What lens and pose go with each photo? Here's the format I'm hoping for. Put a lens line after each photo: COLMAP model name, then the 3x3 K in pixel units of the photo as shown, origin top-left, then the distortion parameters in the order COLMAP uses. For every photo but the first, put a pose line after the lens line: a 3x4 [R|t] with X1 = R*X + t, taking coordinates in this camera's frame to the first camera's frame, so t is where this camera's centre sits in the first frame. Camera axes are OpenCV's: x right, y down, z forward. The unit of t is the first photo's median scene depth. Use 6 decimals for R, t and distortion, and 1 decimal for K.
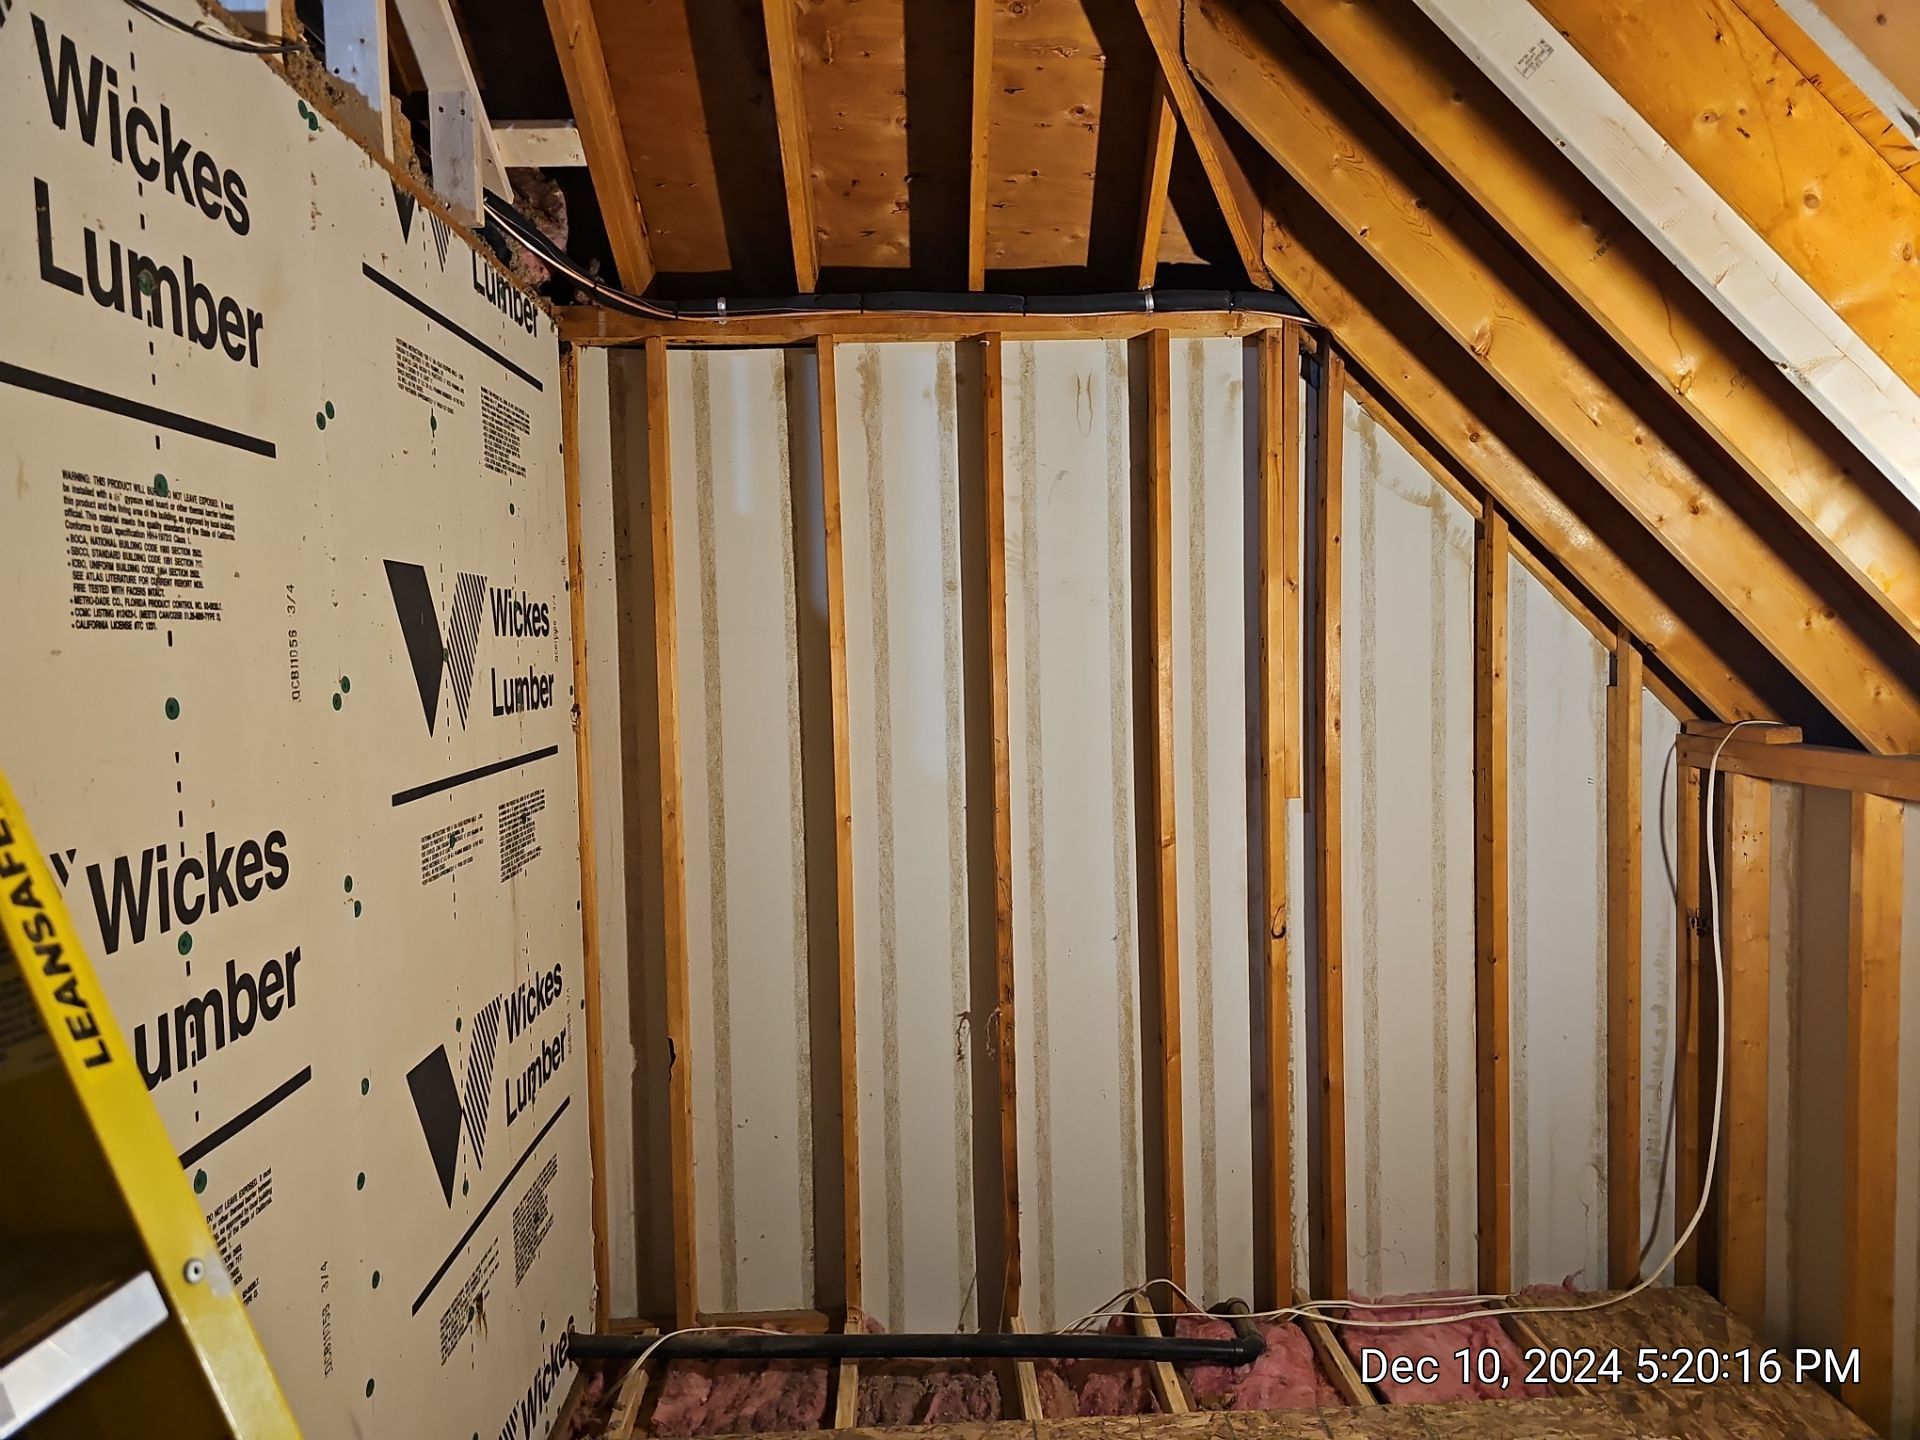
lens RADIAL K [[1264.8, 0, 971.4], [0, 1264.8, 719.1], [0, 0, 1]] dist [0.053784, -0.043185]
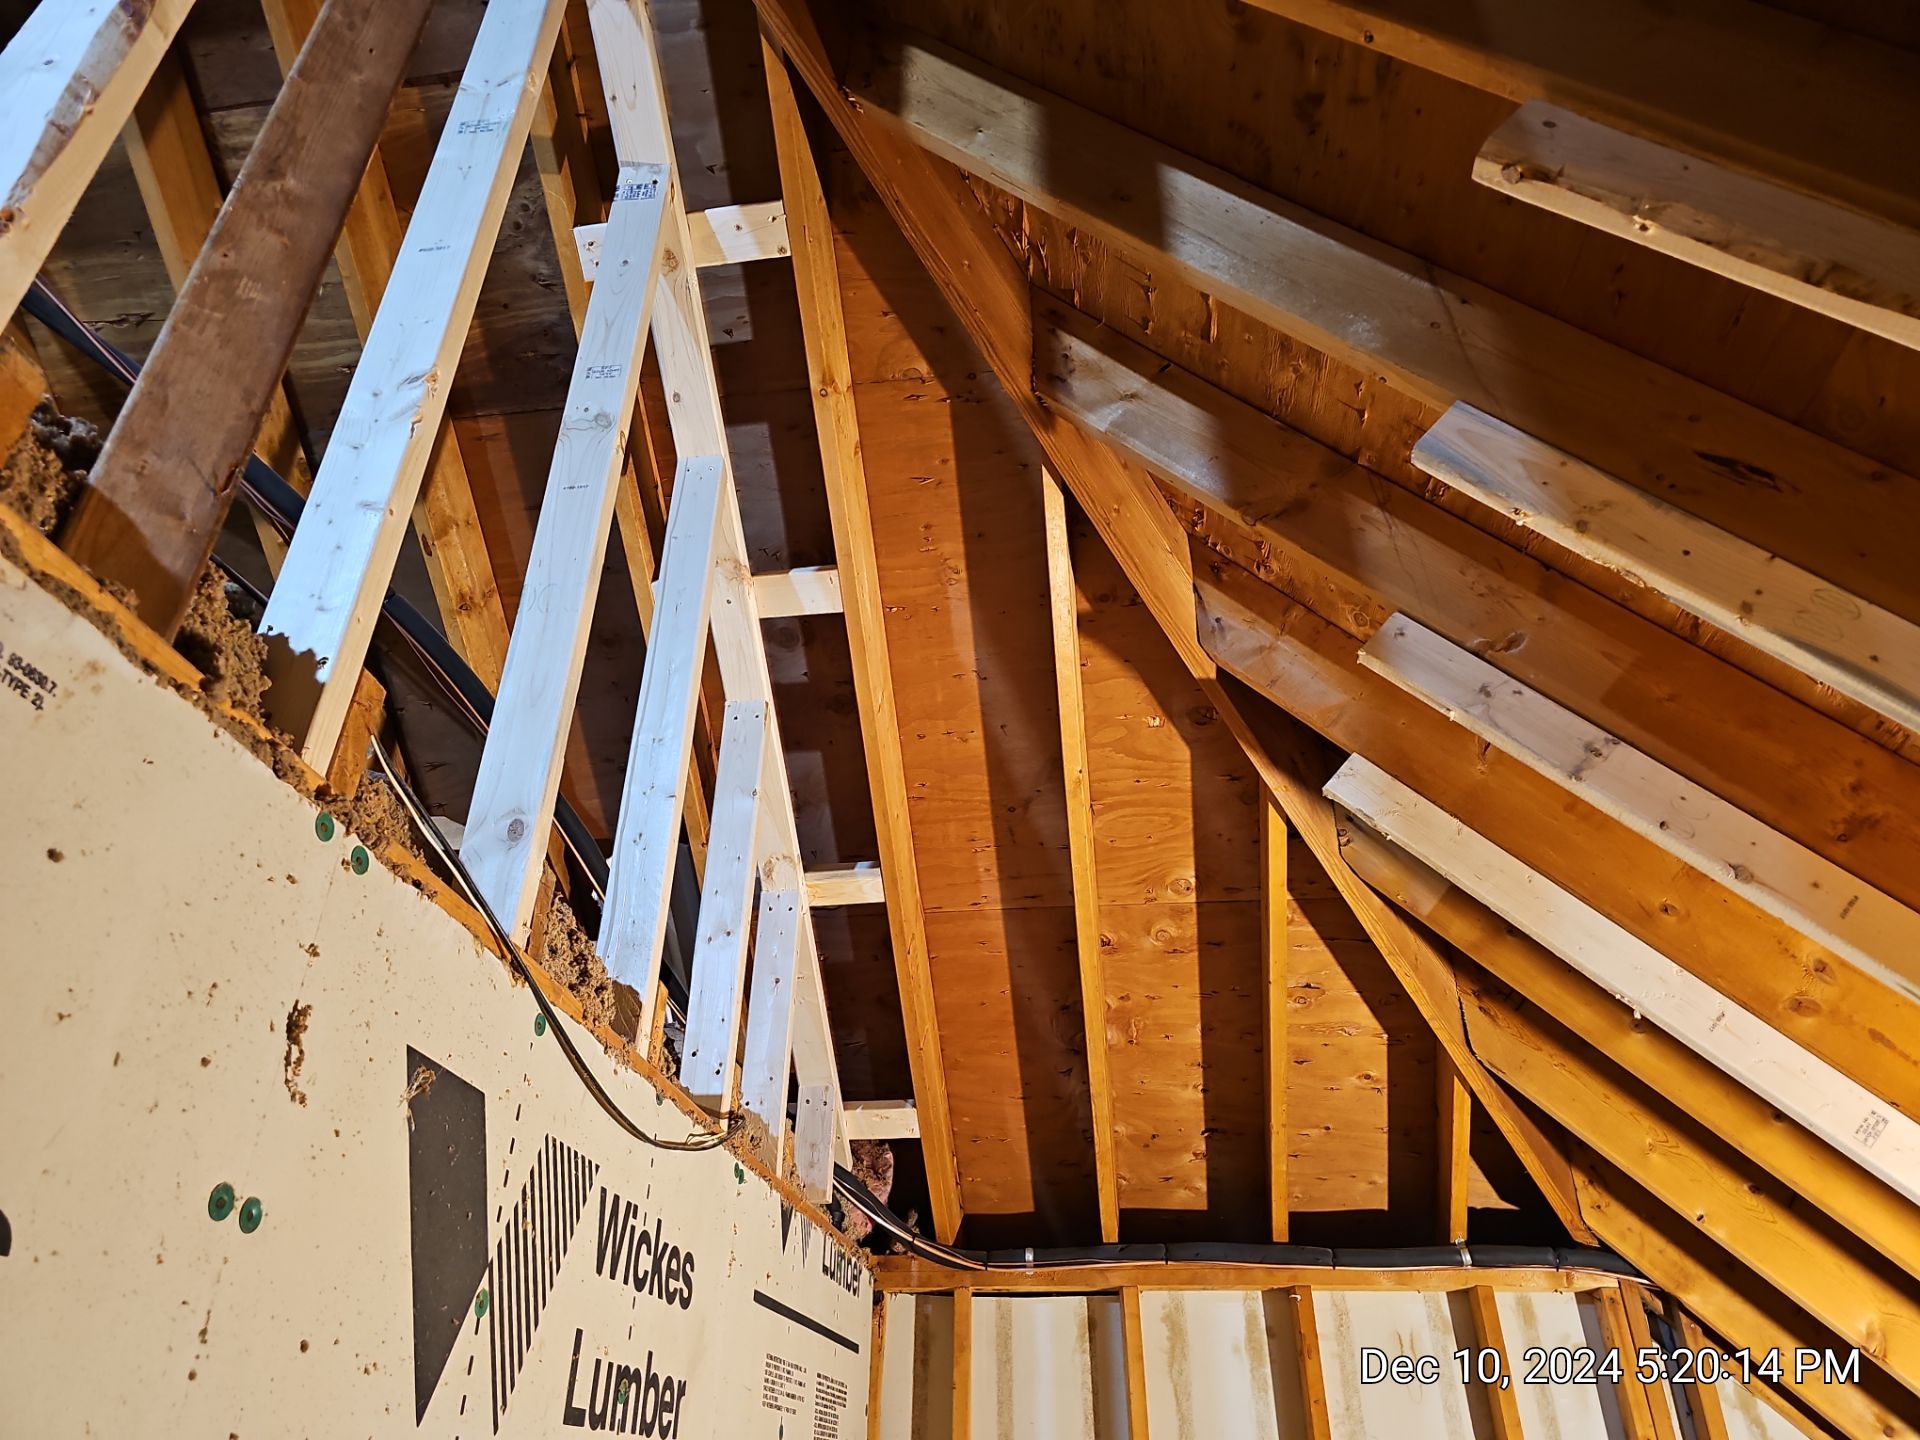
lens RADIAL K [[1264.8, 0, 949.8], [0, 1264.8, 712.3], [0, 0, 1]] dist [0.053784, -0.043185]
pose [[0.984466, -0.064566, -0.163270, -0.069919], [-0.041263, 0.818798, -0.572597, -0.101861], [0.170656, 0.570439, 0.803415, -0.106849]]
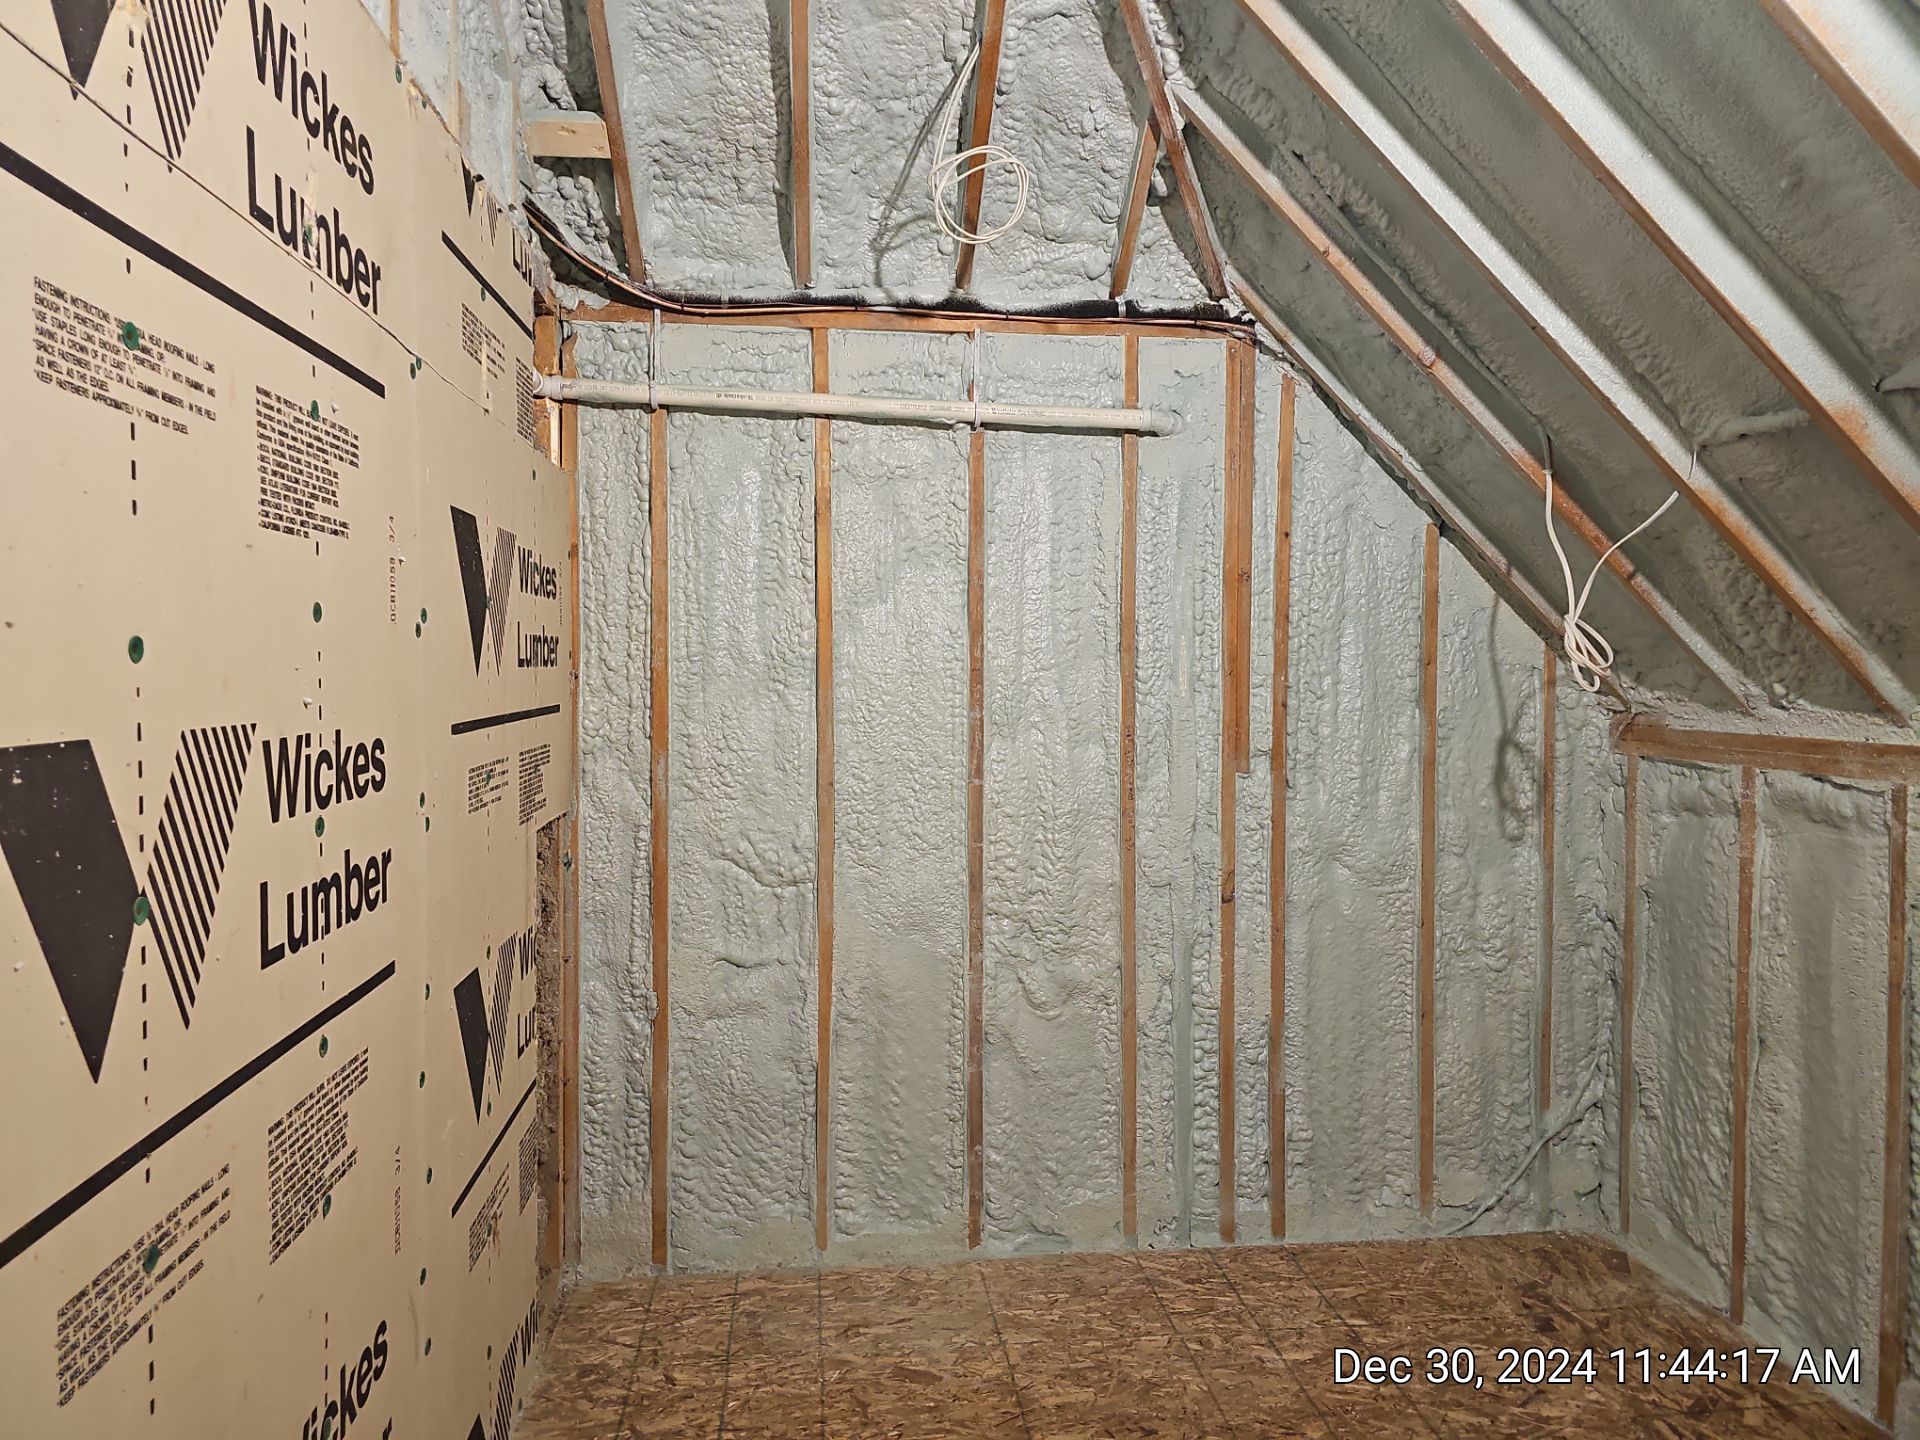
lens RADIAL K [[1264.8, 0, 951.8], [0, 1264.8, 710.6], [0, 0, 1]] dist [0.053784, -0.043185]
pose [[0.997469, 0.021183, 0.067871, -0.080708], [-0.019399, 0.999452, -0.026831, 0.051366], [-0.068402, 0.025446, 0.997333, -0.071946]]
